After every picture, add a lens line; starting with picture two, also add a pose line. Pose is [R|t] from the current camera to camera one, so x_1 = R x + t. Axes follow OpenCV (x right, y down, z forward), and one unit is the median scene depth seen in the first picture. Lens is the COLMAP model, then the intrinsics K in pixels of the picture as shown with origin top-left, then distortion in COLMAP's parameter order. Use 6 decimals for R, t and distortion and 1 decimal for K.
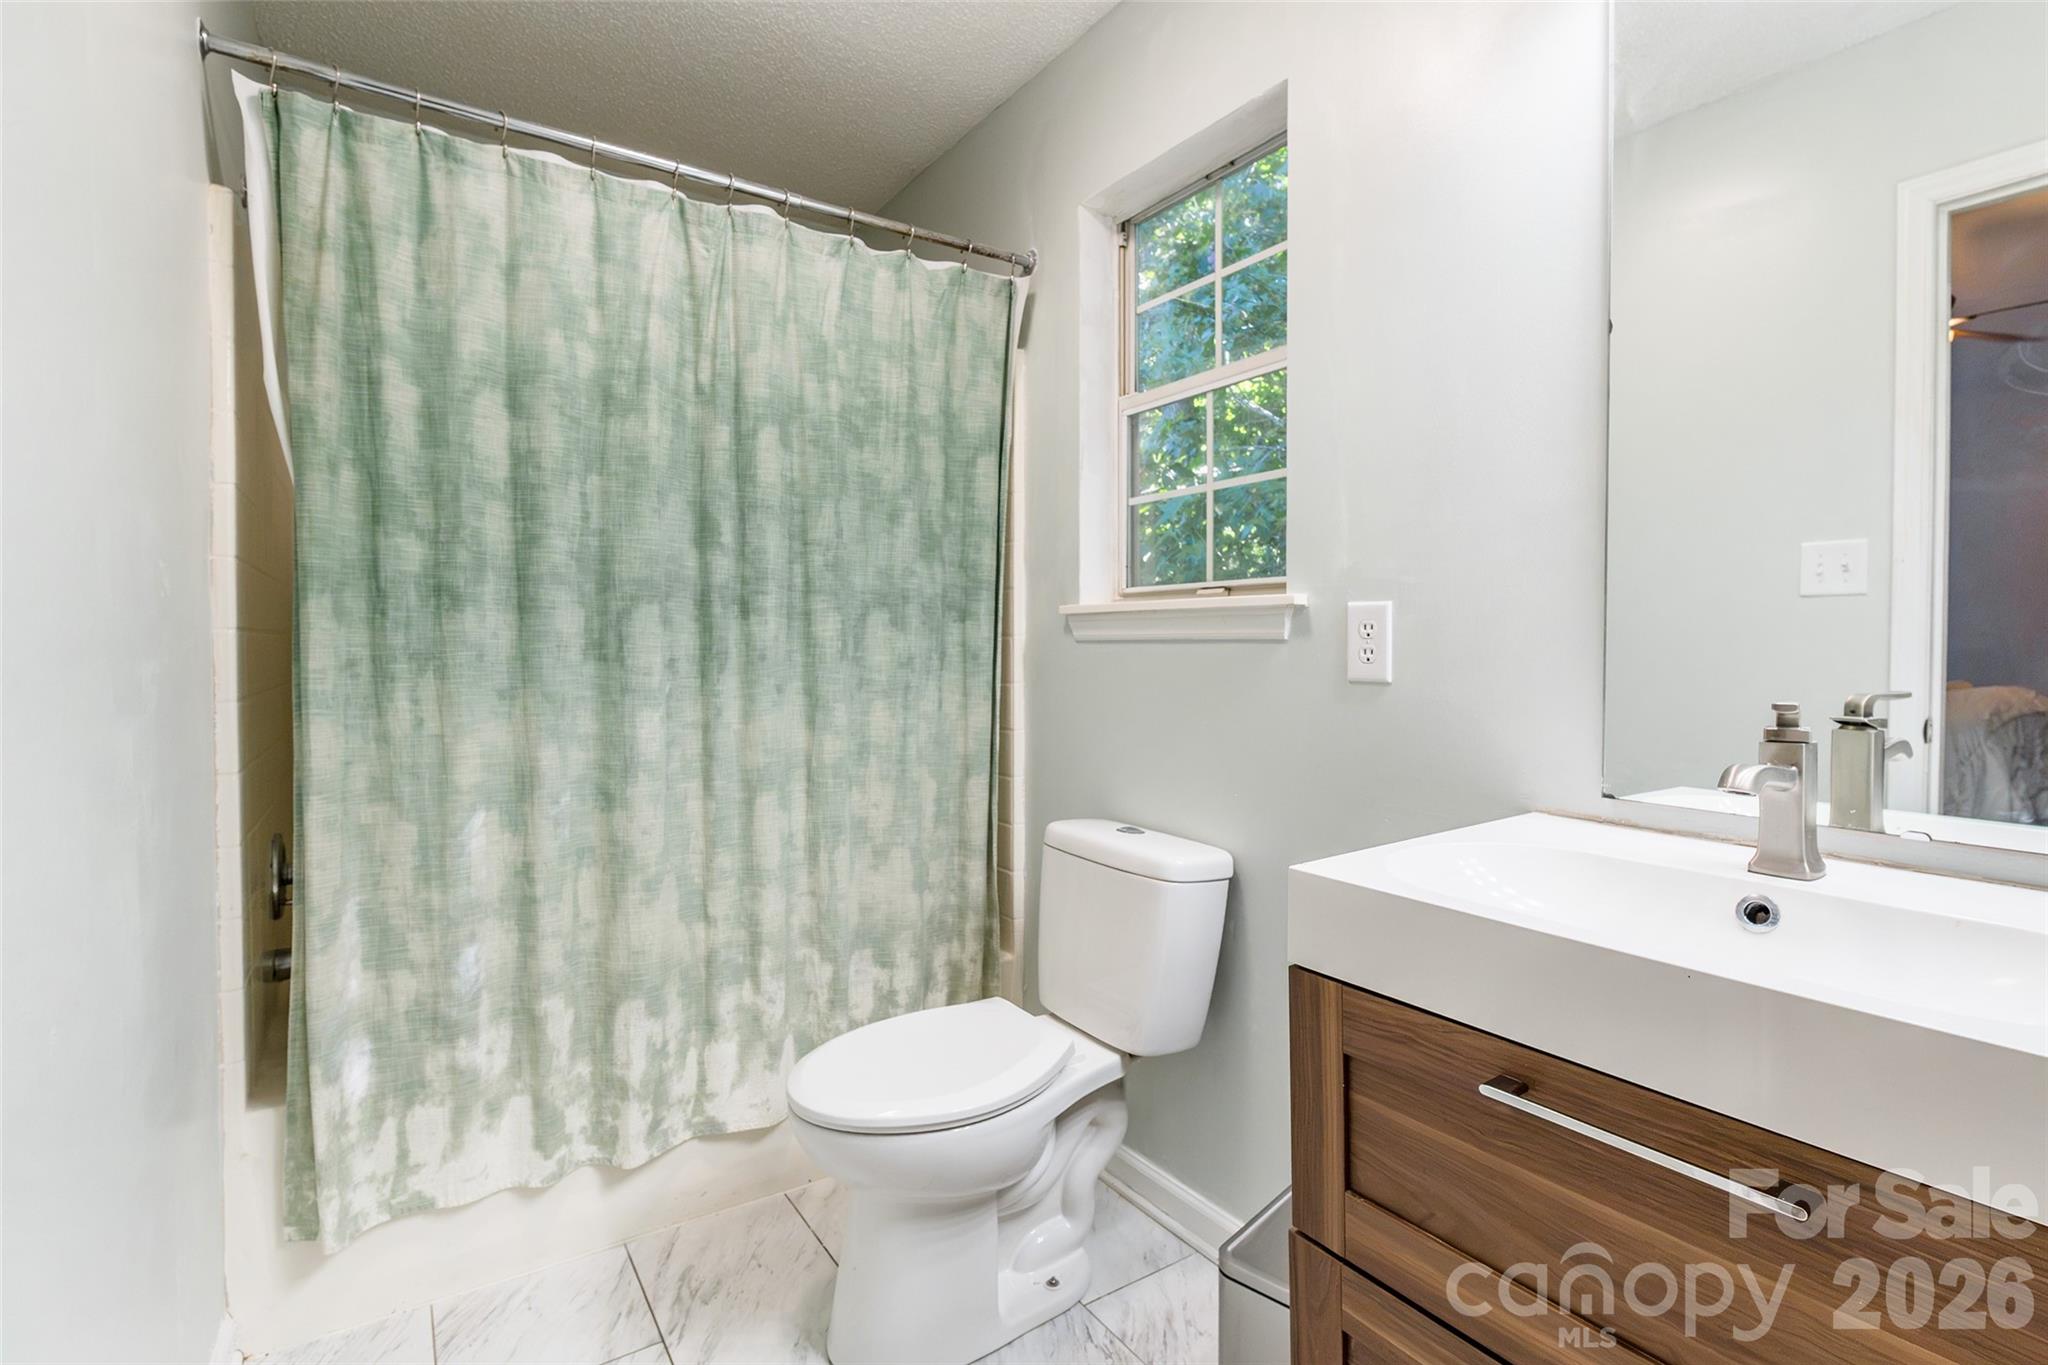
lens RADIAL K [[965.9, 0, 1020.4], [0, 965.9, 659.4], [0, 0, 1]] dist [-0.001821, -0.000233]
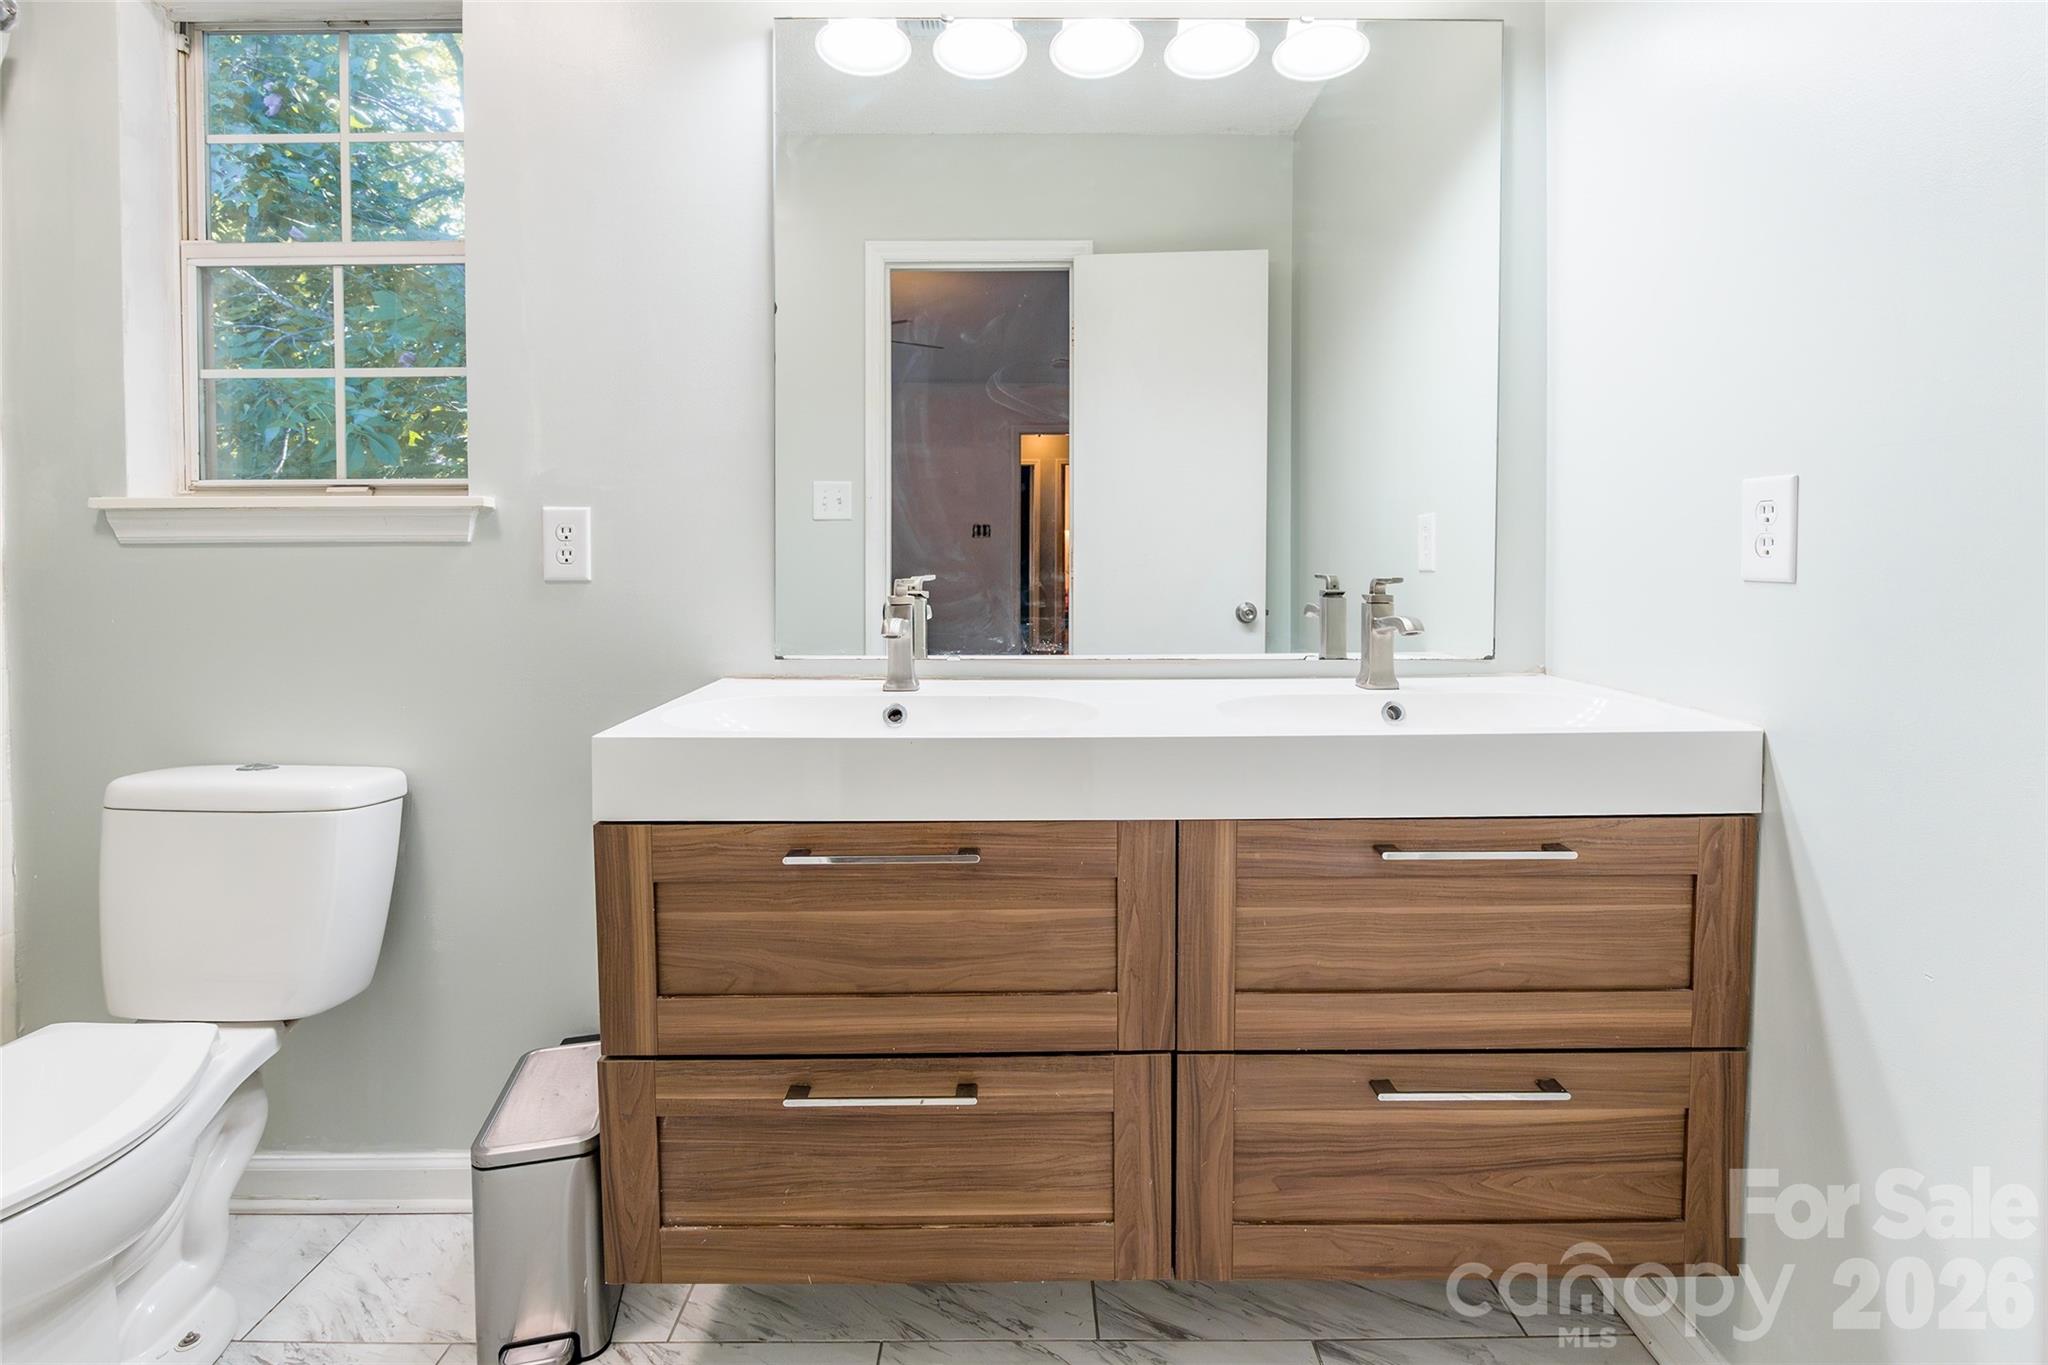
lens RADIAL K [[953.8, 0, 1029.2], [0, 953.8, 583.3], [0, 0, 1]] dist [-0.002404, -0.000320]
pose [[0.563389, -0.019891, 0.825952, -0.202688], [0.018012, 0.999768, 0.011790, 0.019993], [-0.825996, 0.008235, 0.563617, -0.024981]]
